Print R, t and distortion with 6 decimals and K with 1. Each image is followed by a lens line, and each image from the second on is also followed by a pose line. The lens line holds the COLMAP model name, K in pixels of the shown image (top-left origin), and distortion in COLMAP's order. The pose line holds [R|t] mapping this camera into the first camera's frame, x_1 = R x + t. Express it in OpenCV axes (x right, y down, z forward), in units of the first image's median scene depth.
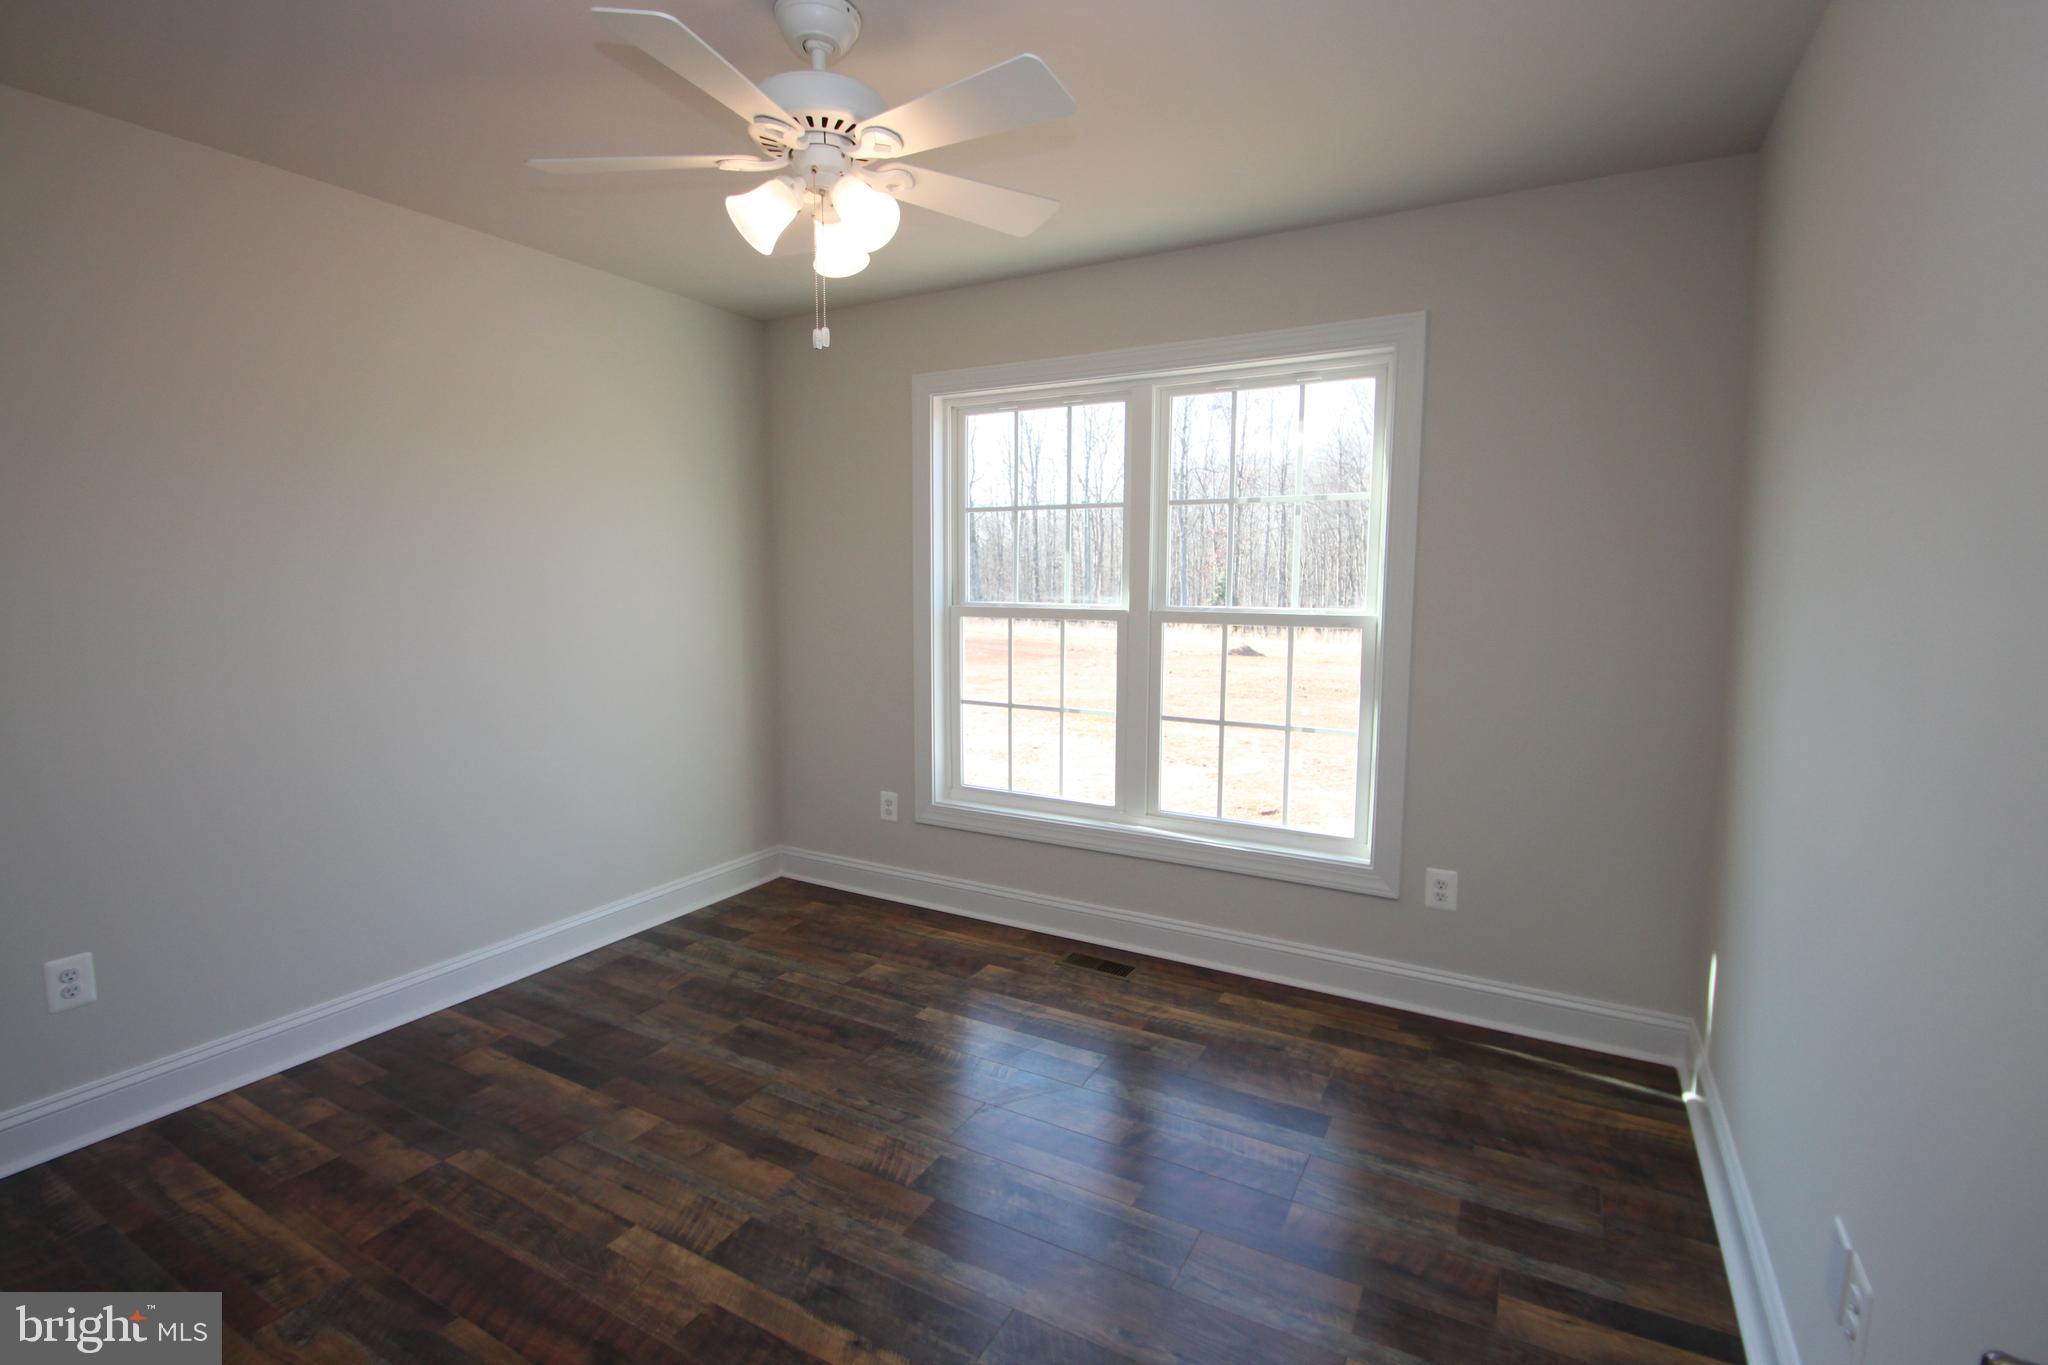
lens RADIAL K [[962.3, 0, 1015.1], [0, 962.3, 677.5], [0, 0, 1]] dist [0.018167, -0.018412]
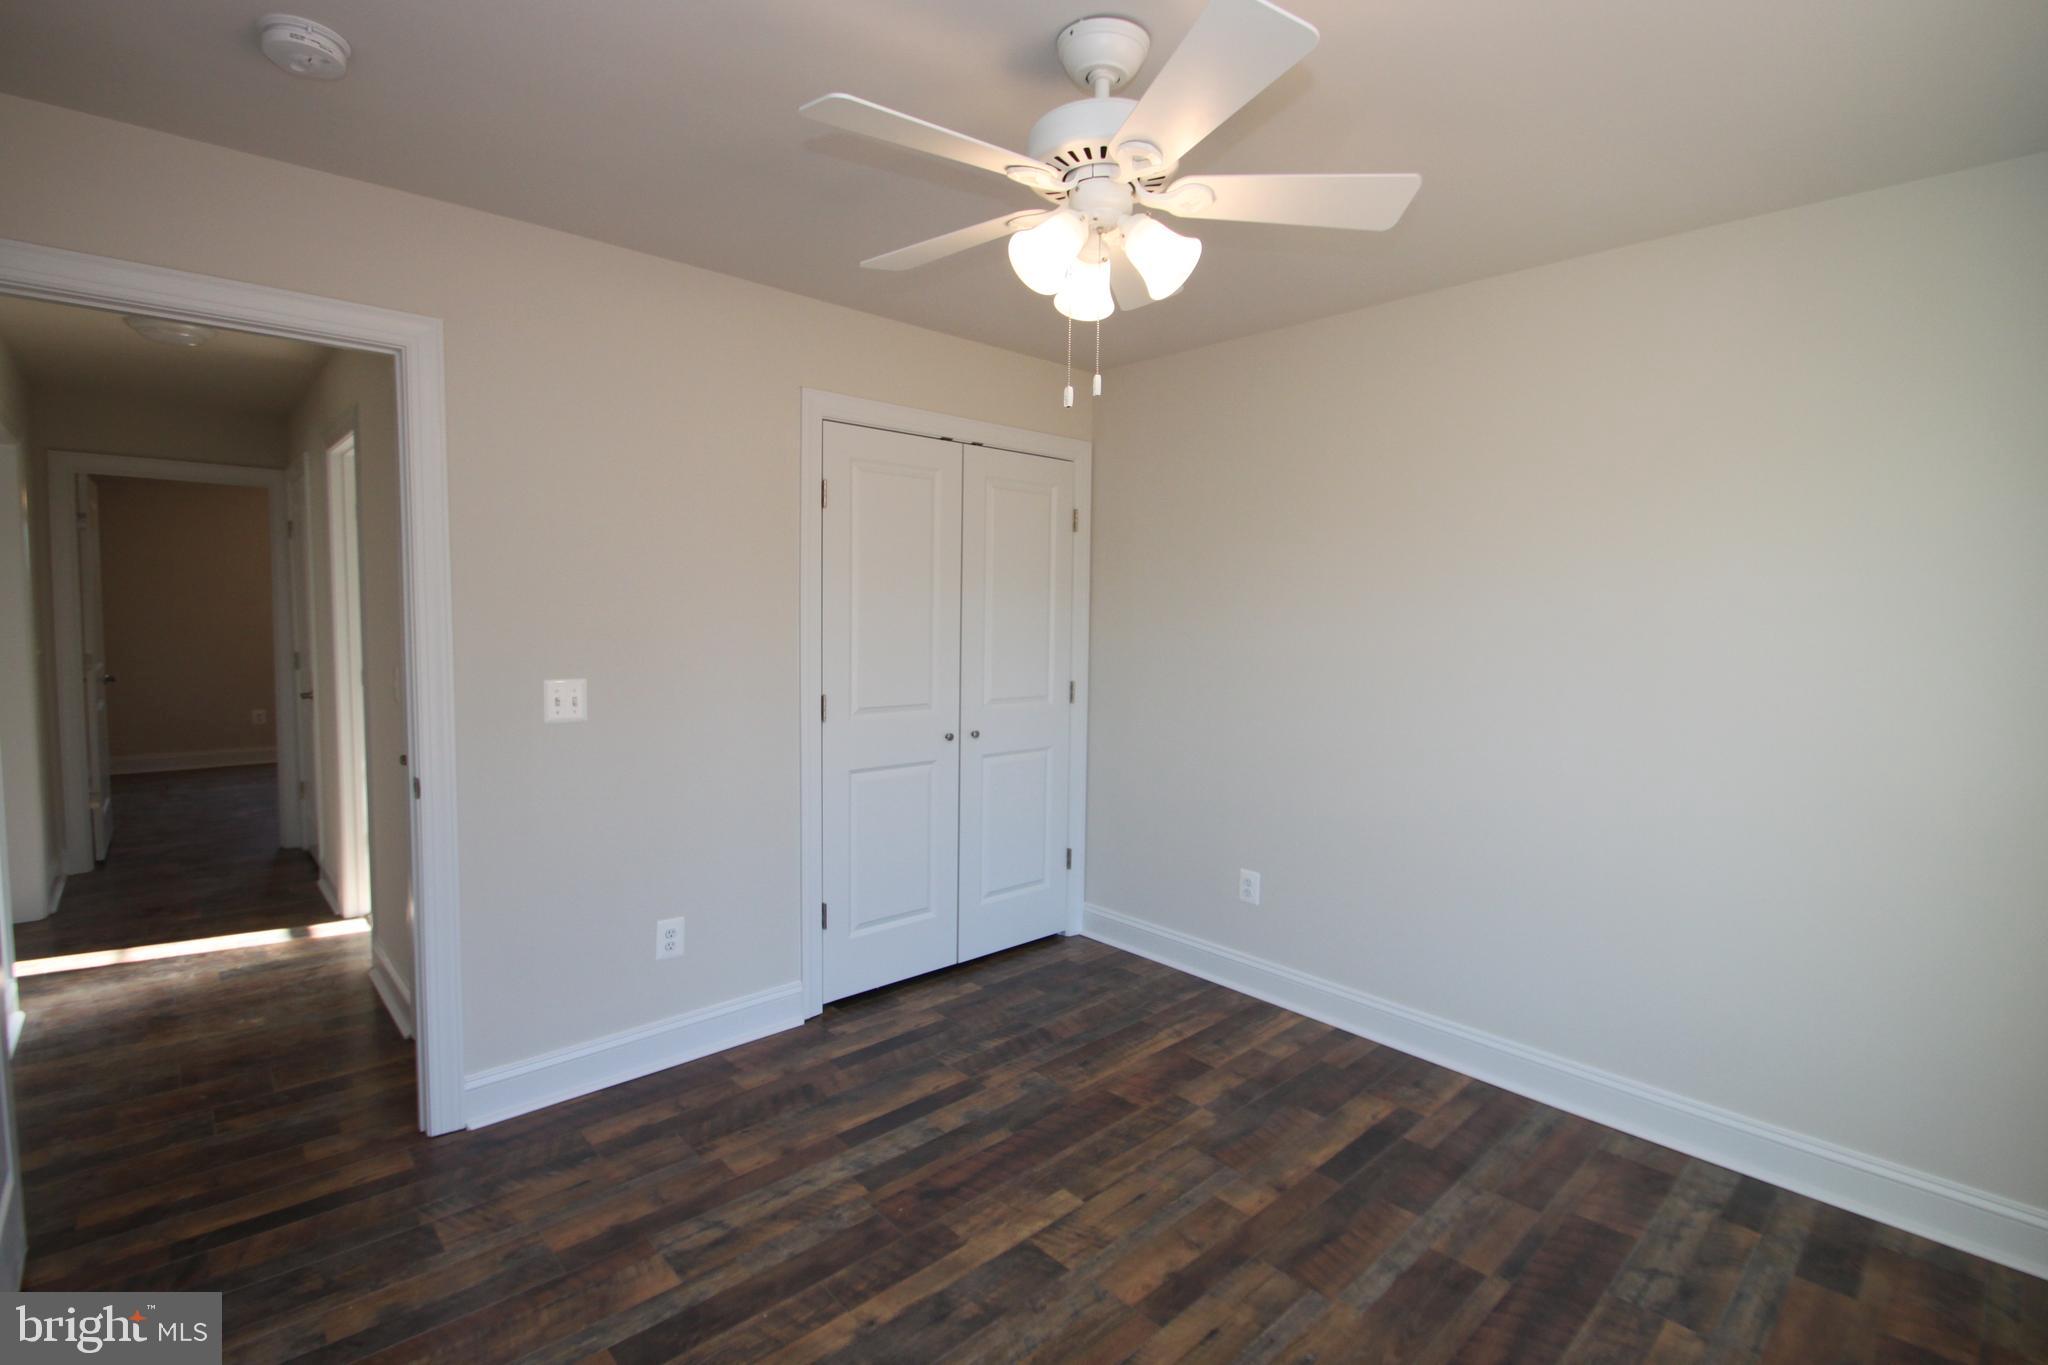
lens RADIAL K [[962.3, 0, 1015.1], [0, 962.3, 677.5], [0, 0, 1]] dist [0.018167, -0.018412]
pose [[-0.331906, 0.058012, -0.941527, 0.546349], [-0.112031, 0.988619, 0.100406, -0.122756], [0.936636, 0.138806, -0.321630, 0.979697]]
